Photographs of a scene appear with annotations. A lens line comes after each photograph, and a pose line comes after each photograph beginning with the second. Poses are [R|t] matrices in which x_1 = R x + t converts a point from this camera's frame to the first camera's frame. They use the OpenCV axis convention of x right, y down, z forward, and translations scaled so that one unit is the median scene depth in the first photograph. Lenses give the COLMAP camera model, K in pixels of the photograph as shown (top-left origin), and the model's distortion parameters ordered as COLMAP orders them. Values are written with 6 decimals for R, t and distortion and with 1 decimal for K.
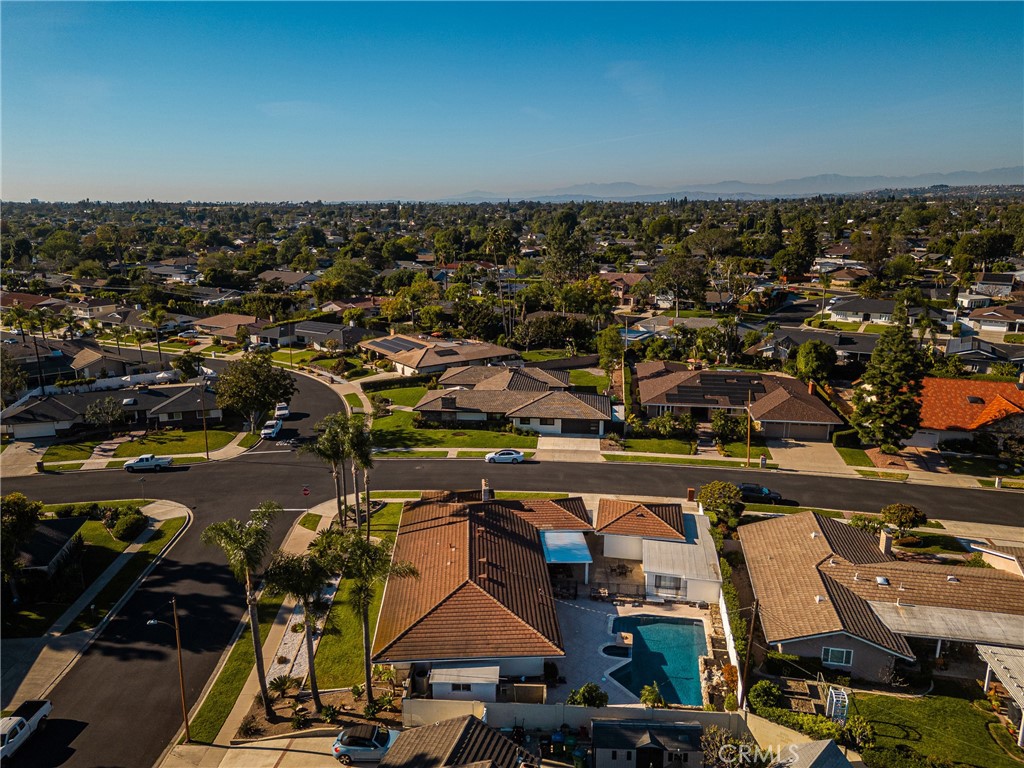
lens RADIAL K [[738.9, 0, 512.0], [0, 738.9, 384.0], [0, 0, 1]] dist [0.048954, -0.003486]
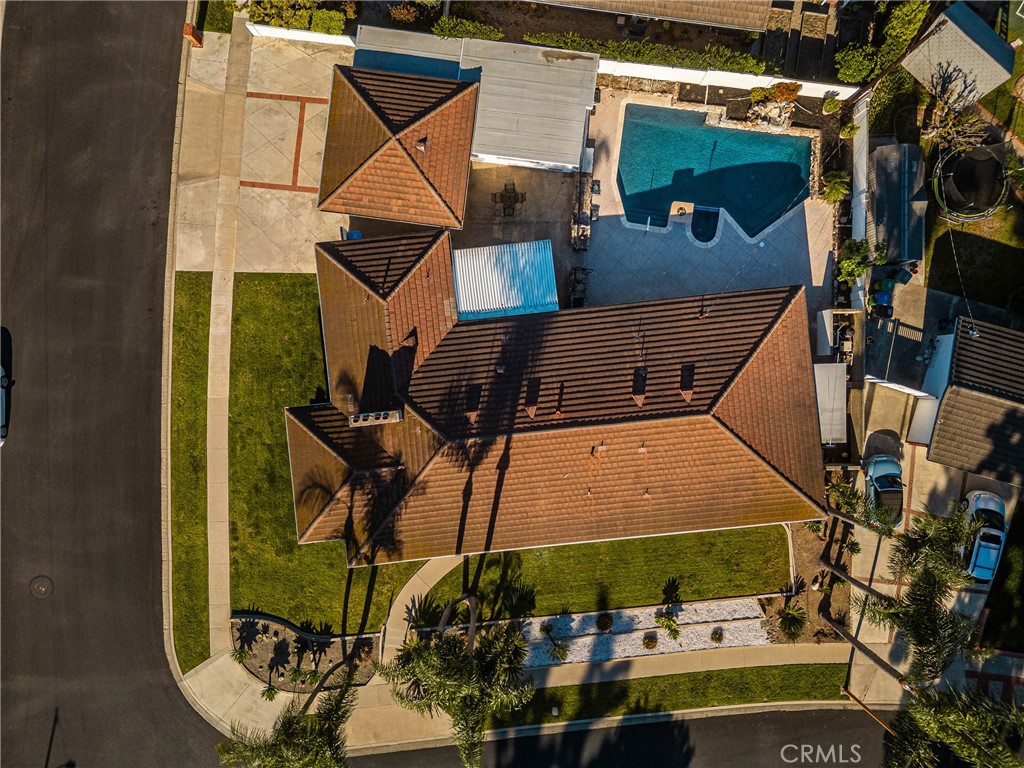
lens RADIAL K [[717.9, 0, 509.6], [0, 717.9, 384.5], [0, 0, 1]] dist [0.080766, -0.073972]
pose [[-0.047741, -0.998844, -0.005598, -0.014174], [0.244221, -0.017106, 0.969569, -0.375781], [-0.968544, 0.044921, 0.244756, 0.842840]]
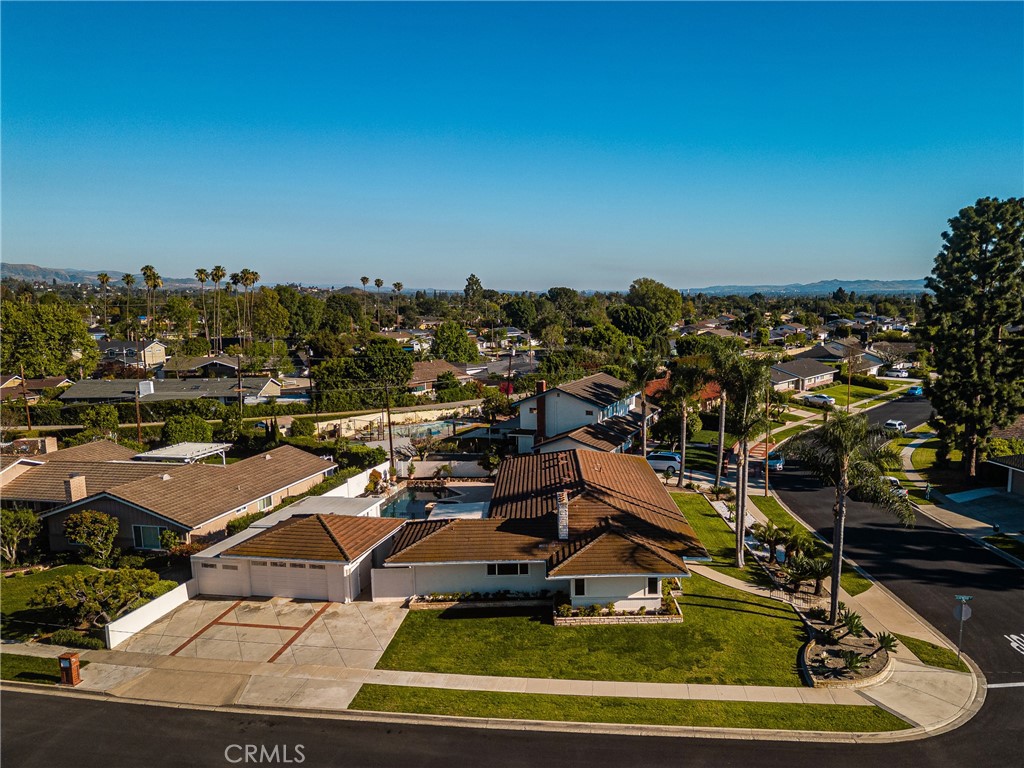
lens RADIAL K [[786.8, 0, 562.3], [0, 786.8, 433.1], [0, 0, 1]] dist [0.095026, -0.107363]
pose [[-0.999606, 0.004204, 0.027761, -0.058800], [0.015071, 0.914564, 0.404160, -0.186516], [-0.023690, 0.404419, -0.914267, 1.699846]]
